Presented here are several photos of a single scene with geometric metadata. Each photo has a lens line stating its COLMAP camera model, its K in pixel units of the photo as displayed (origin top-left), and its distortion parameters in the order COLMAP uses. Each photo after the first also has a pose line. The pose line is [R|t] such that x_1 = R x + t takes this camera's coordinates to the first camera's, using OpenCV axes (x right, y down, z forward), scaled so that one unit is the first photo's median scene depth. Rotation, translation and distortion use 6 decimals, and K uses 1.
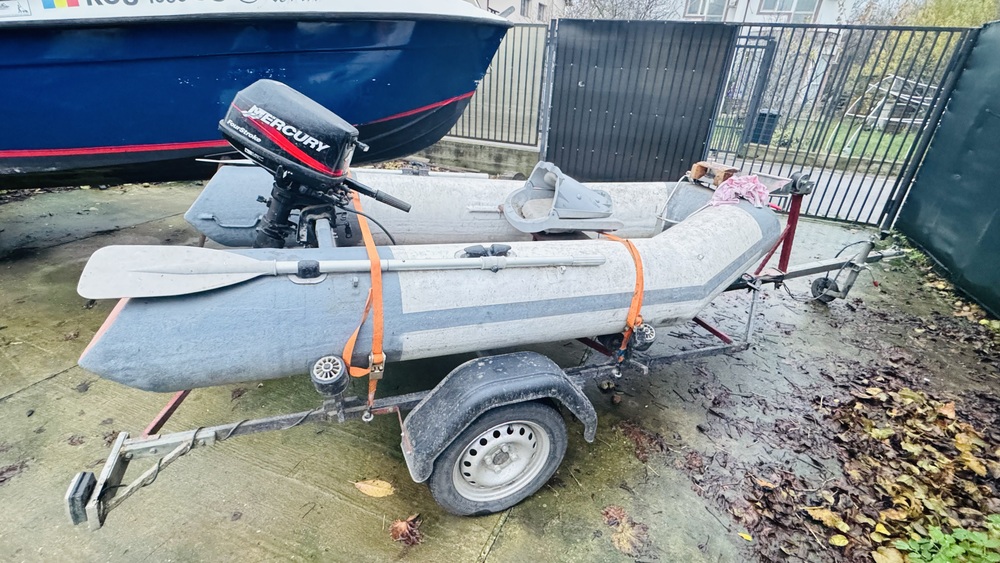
lens RADIAL K [[436.5, 0, 501.3], [0, 436.5, 282.2], [0, 0, 1]] dist [-0.003634, -0.000193]
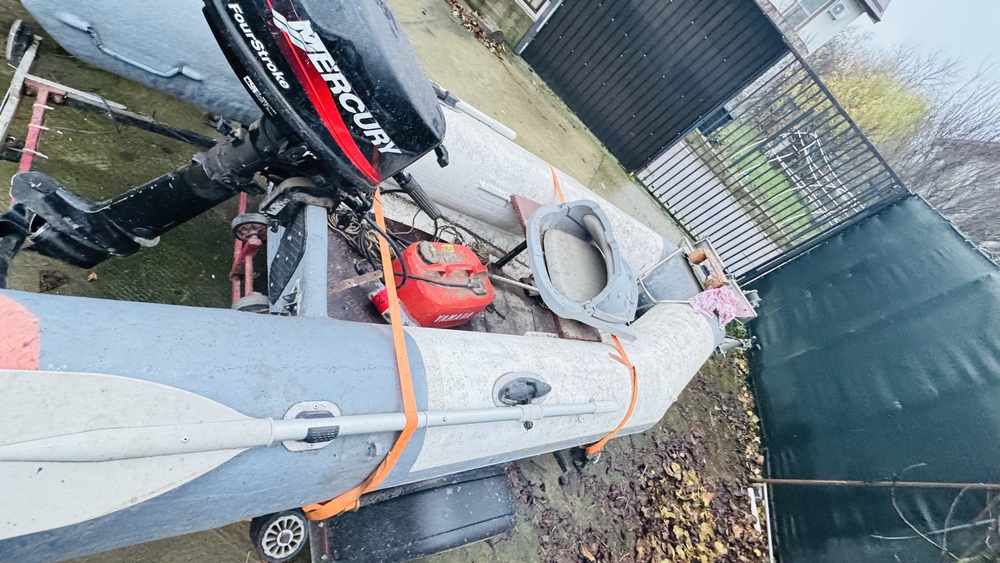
lens RADIAL K [[436.5, 0, 496.4], [0, 436.5, 279.8], [0, 0, 1]] dist [-0.003634, -0.000193]
pose [[0.822060, 0.405201, 0.400037, -0.456050], [-0.527584, 0.806302, 0.267455, -0.397984], [-0.214178, -0.430917, 0.876606, 0.406923]]
